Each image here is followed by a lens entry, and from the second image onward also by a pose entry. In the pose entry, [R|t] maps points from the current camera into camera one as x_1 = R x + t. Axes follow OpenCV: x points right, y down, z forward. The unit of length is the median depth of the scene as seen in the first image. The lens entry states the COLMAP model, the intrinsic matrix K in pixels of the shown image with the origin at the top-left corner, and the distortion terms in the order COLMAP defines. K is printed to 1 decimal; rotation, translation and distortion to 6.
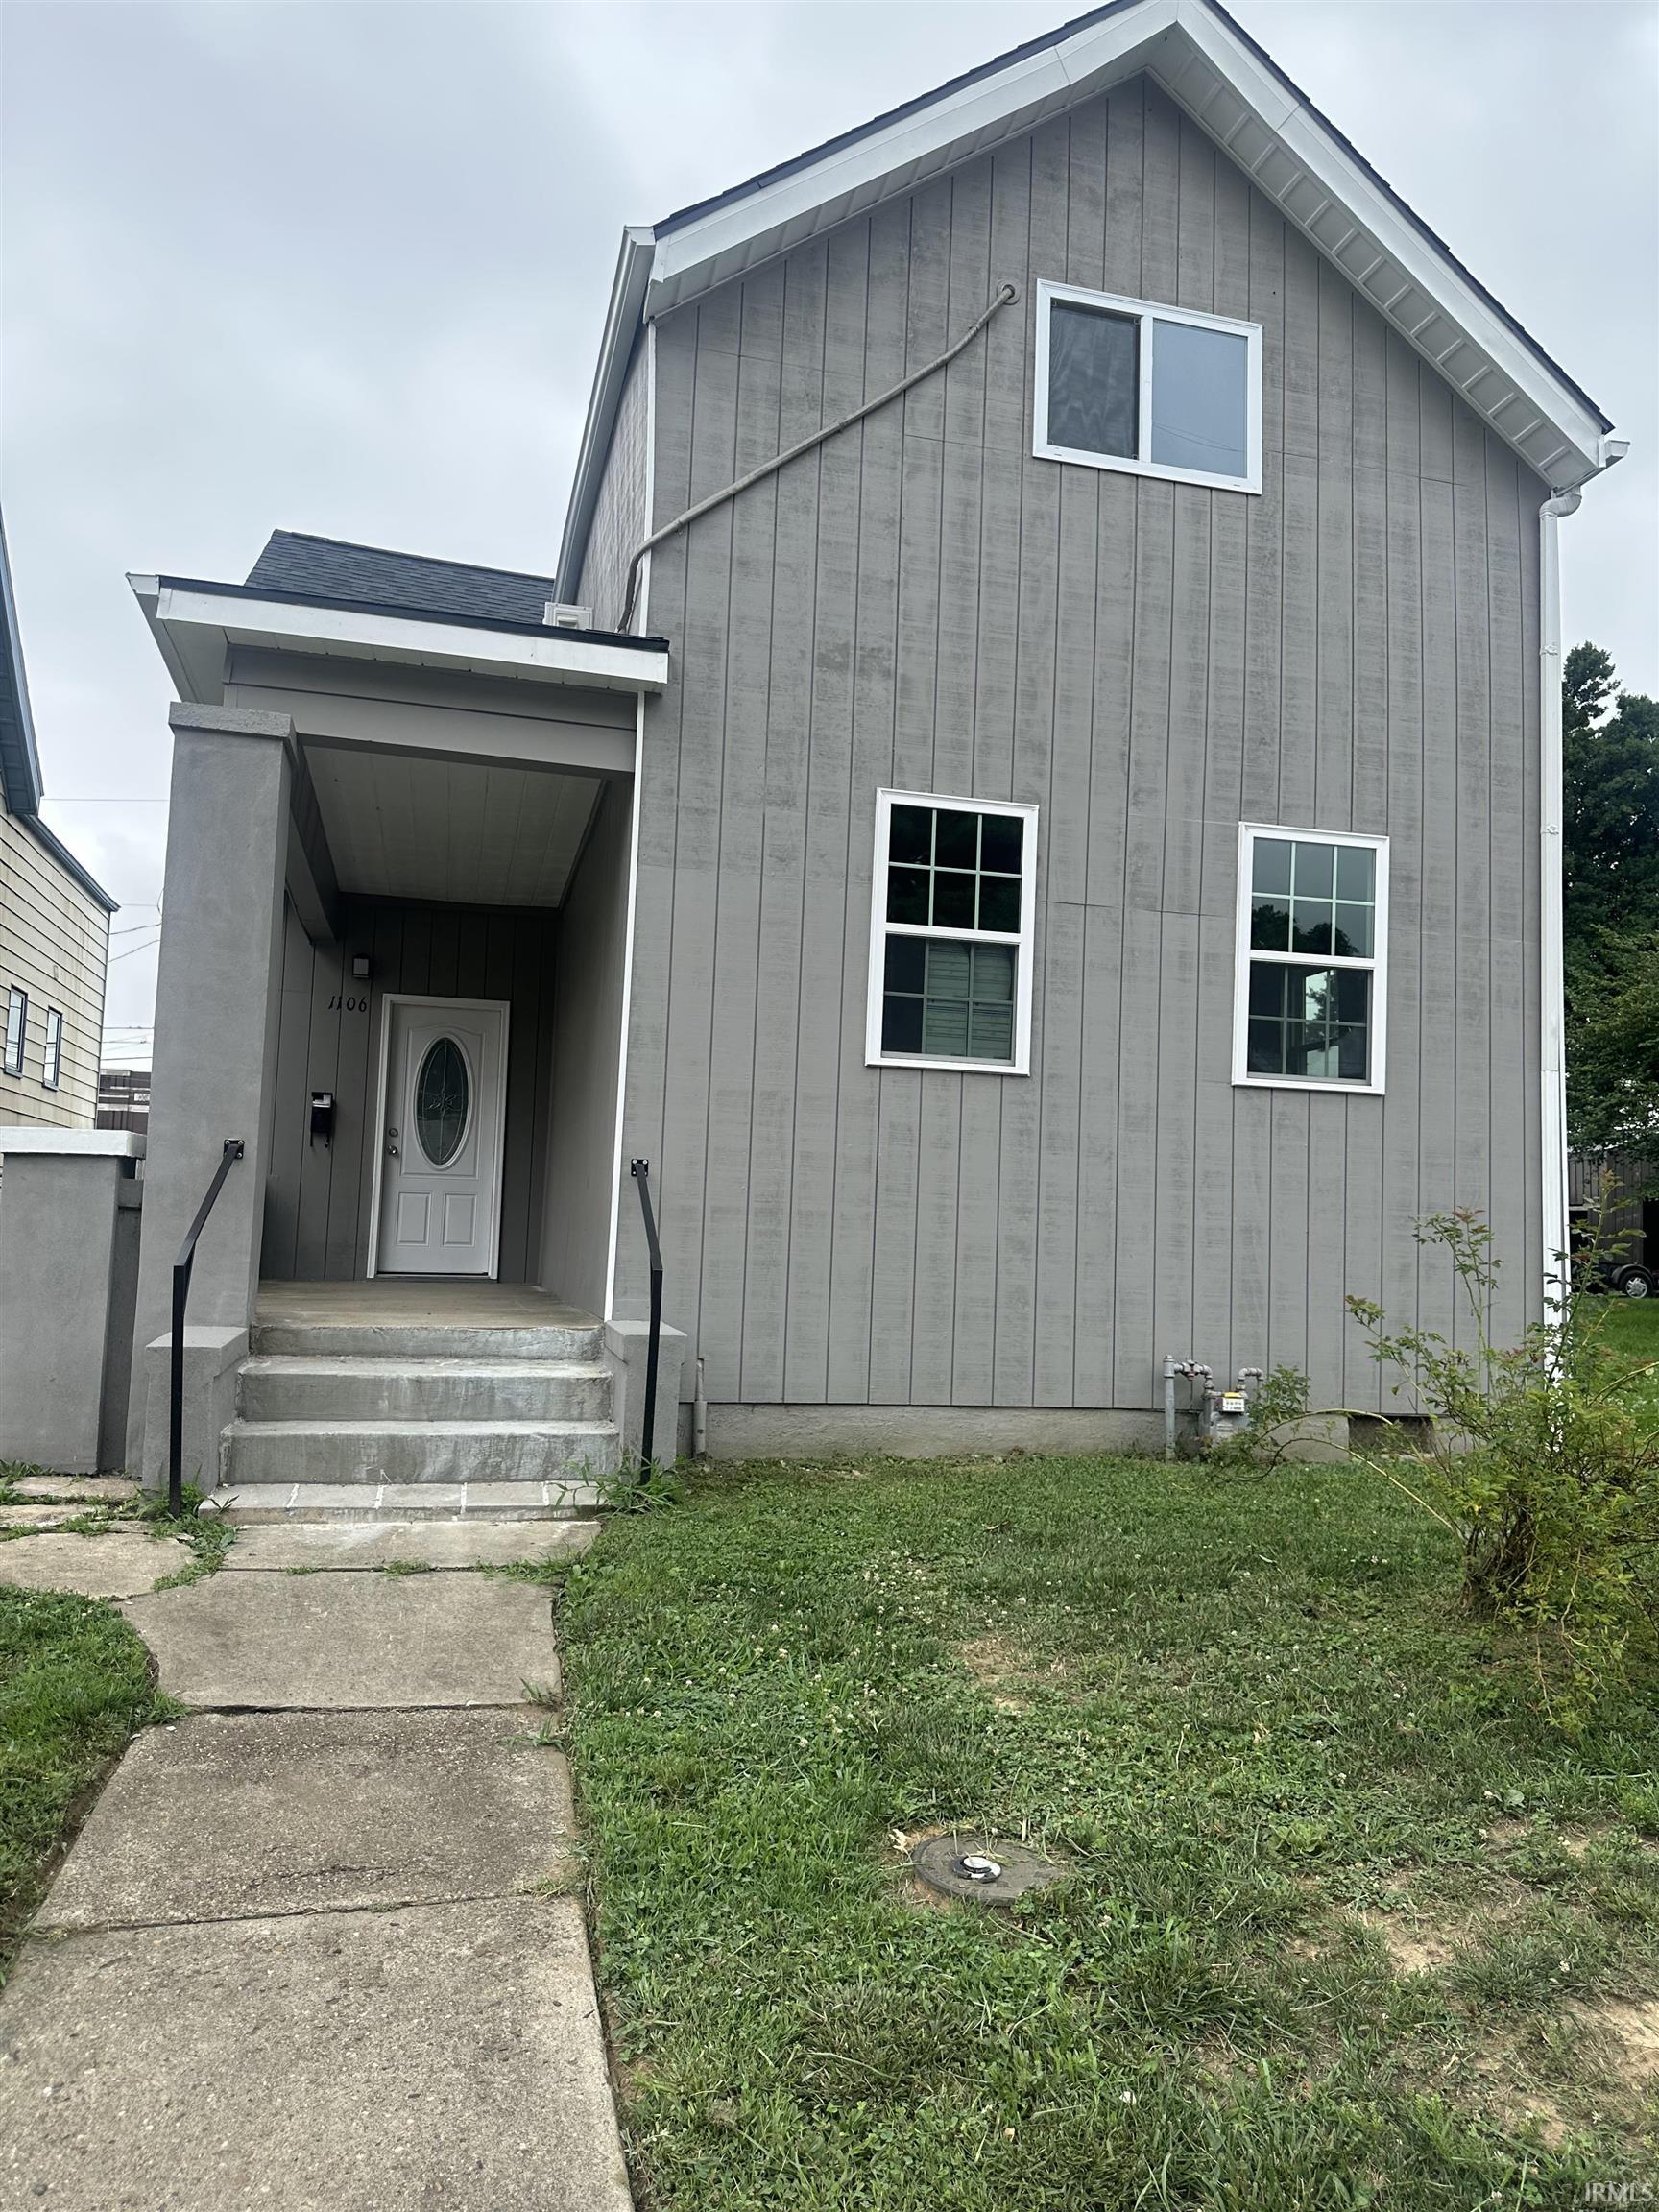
lens RADIAL K [[1518.3, 0, 829.0], [0, 1518.3, 1137.7], [0, 0, 1]] dist [0.172689, -0.326942]
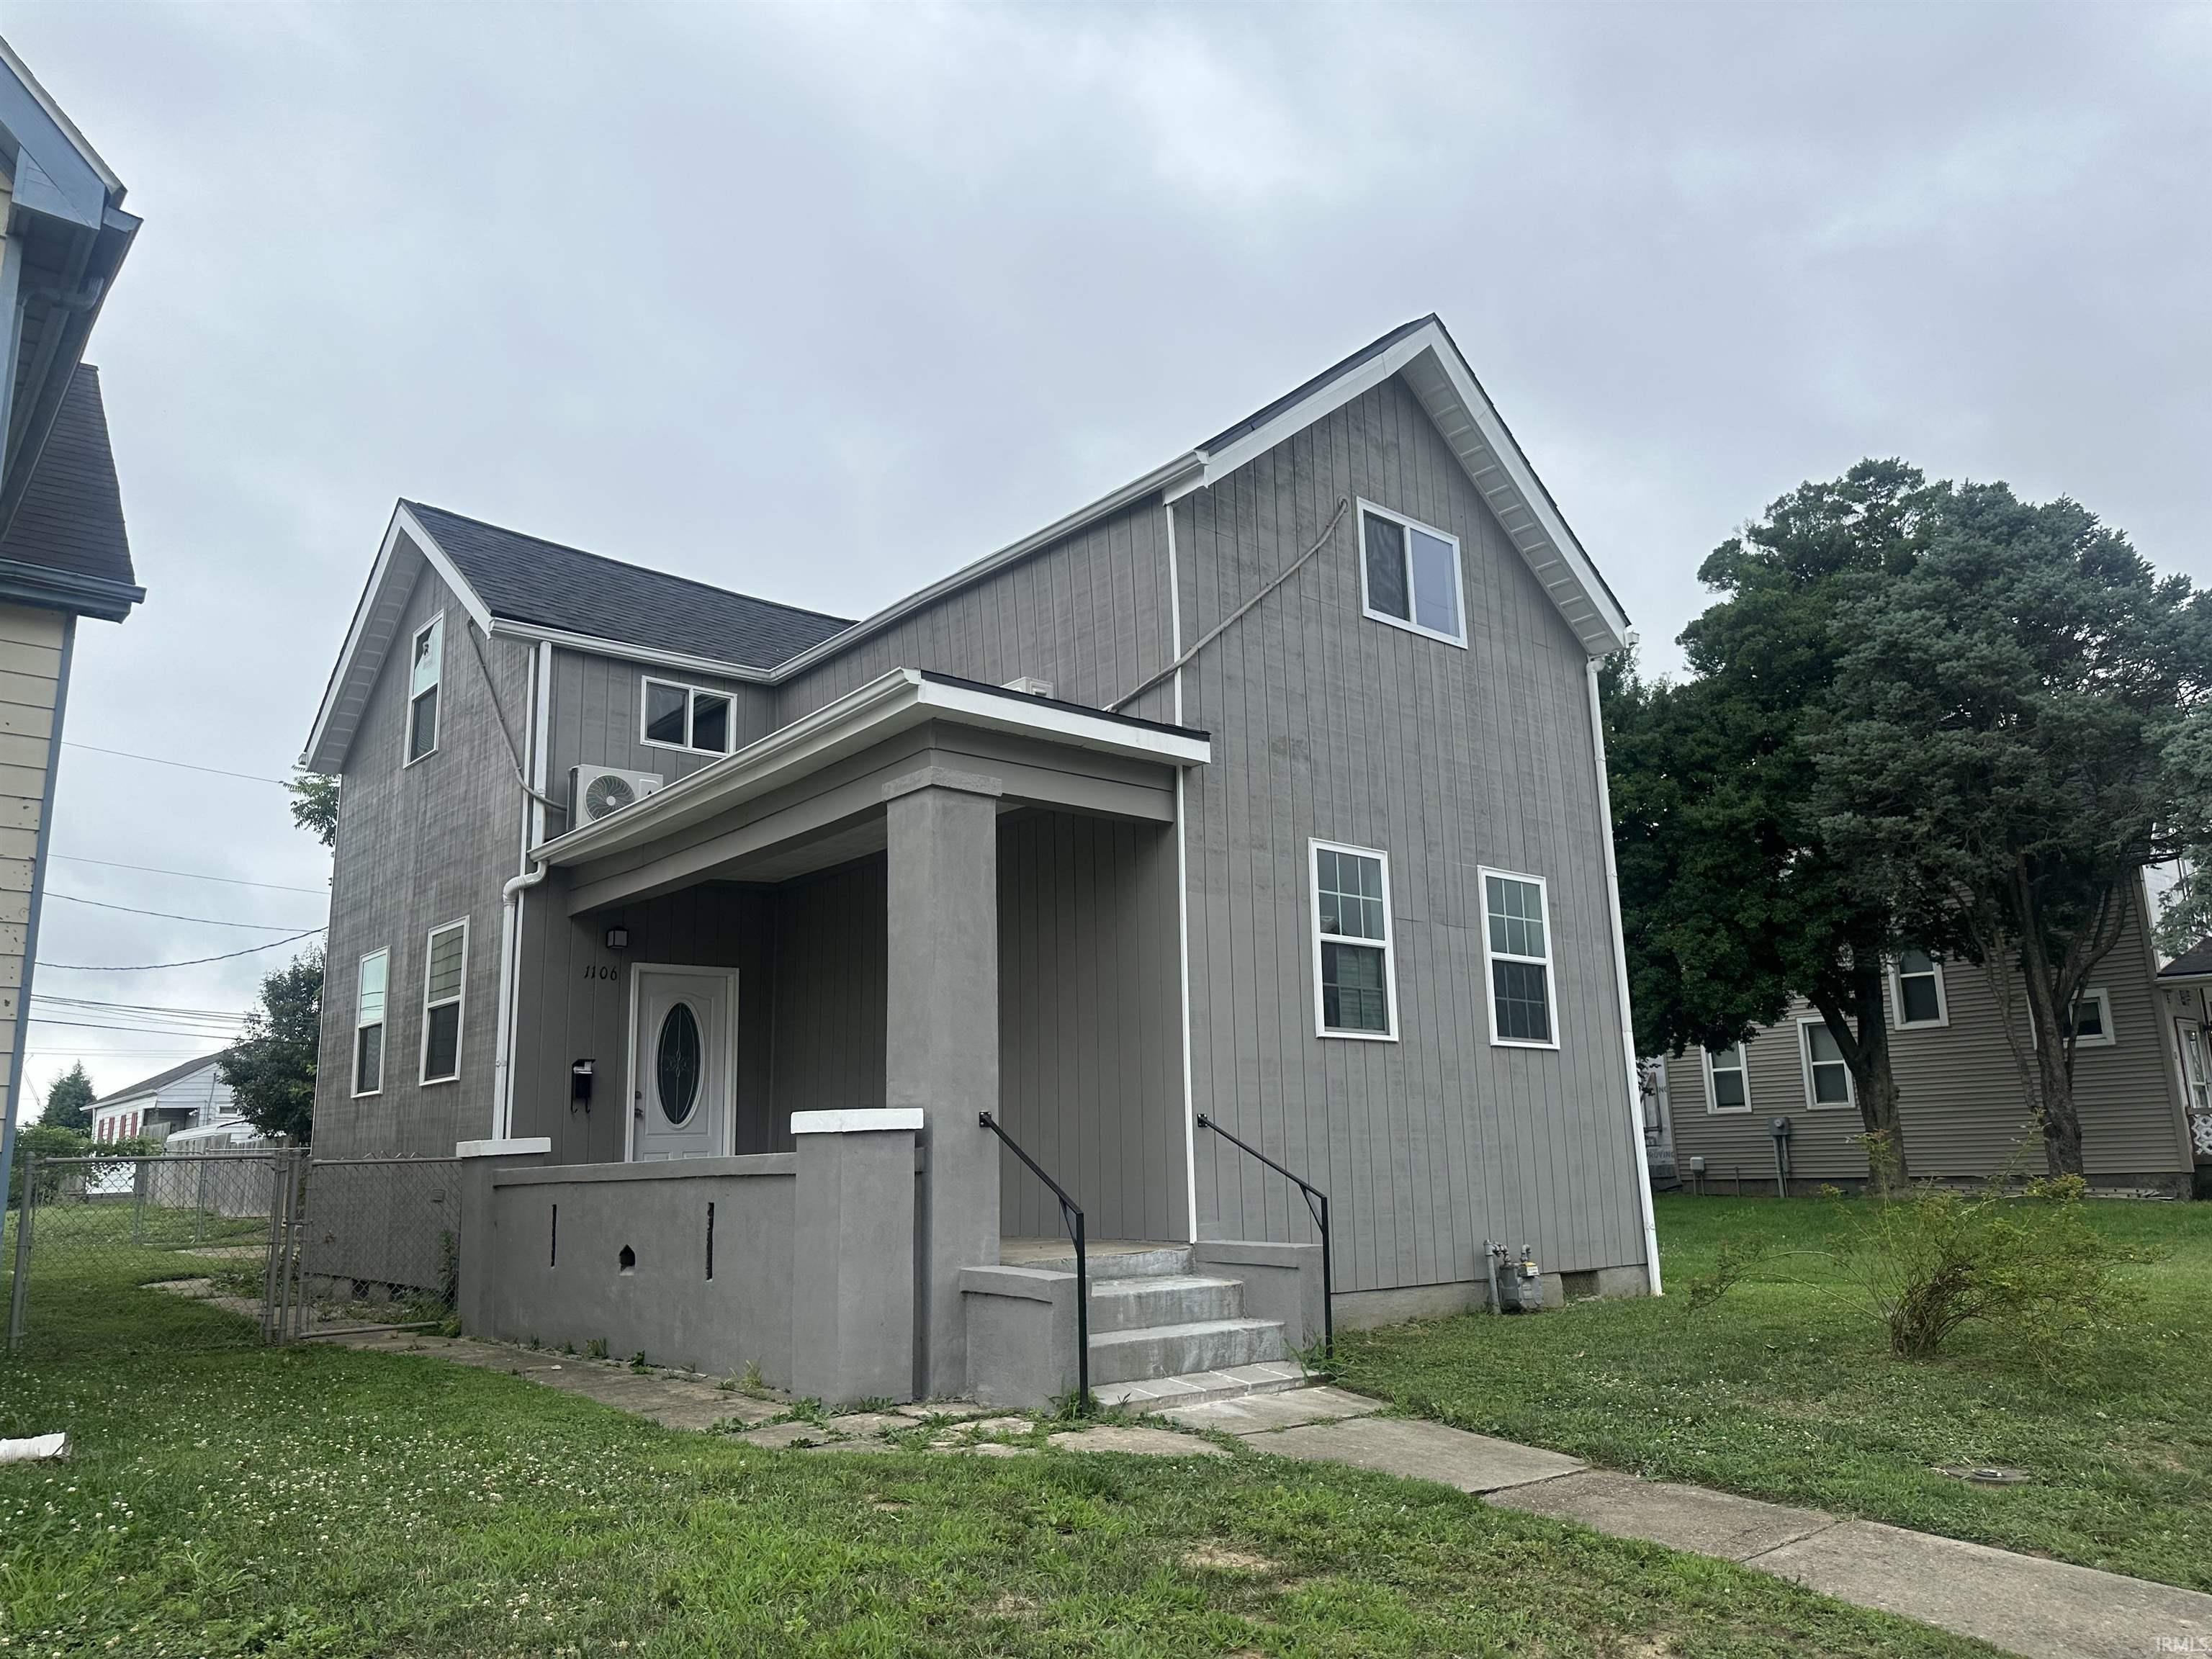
lens RADIAL K [[1518.3, 0, 1099.6], [0, 1518.3, 867.4], [0, 0, 1]] dist [0.172689, -0.326942]
pose [[0.893259, 0.030340, 0.448517, -0.736600], [0.024760, 0.992885, -0.116476, -0.042076], [-0.448860, 0.115149, 0.886152, -0.141733]]
